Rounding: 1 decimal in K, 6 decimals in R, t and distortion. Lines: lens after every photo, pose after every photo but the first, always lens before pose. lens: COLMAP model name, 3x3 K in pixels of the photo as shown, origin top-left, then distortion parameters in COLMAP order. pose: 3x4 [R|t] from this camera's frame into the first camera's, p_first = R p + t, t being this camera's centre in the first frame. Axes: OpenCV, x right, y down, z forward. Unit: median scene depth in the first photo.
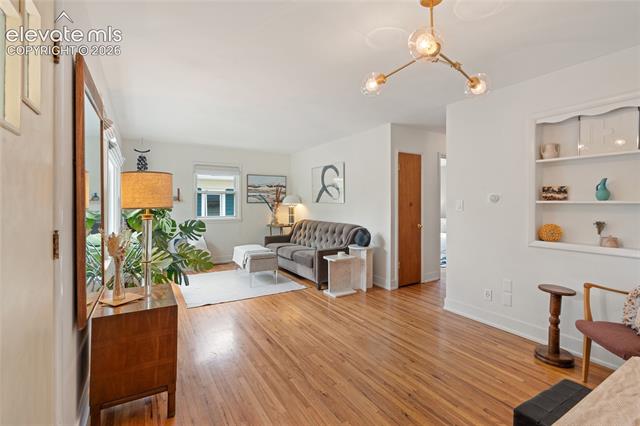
lens RADIAL K [[288.2, 0, 324.3], [0, 288.2, 202.2], [0, 0, 1]] dist [-0.001161, 0.001847]
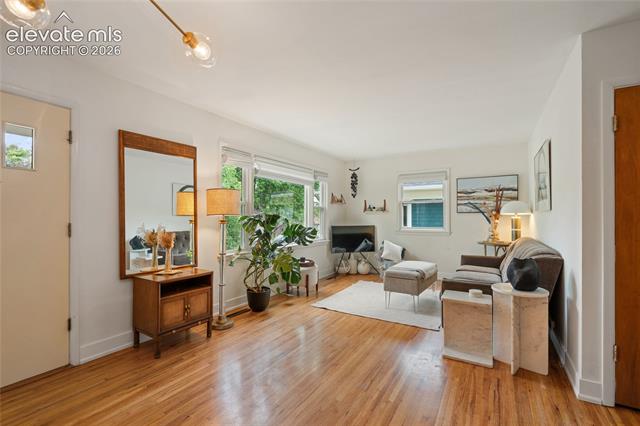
lens RADIAL K [[288.2, 0, 323.8], [0, 288.2, 215.5], [0, 0, 1]] dist [-0.001161, 0.001847]
pose [[0.459459, 0.000292, -0.888199, 0.314028], [0.005625, 0.999979, 0.003239, 0.005491], [0.888181, -0.006484, 0.459447, 0.296700]]
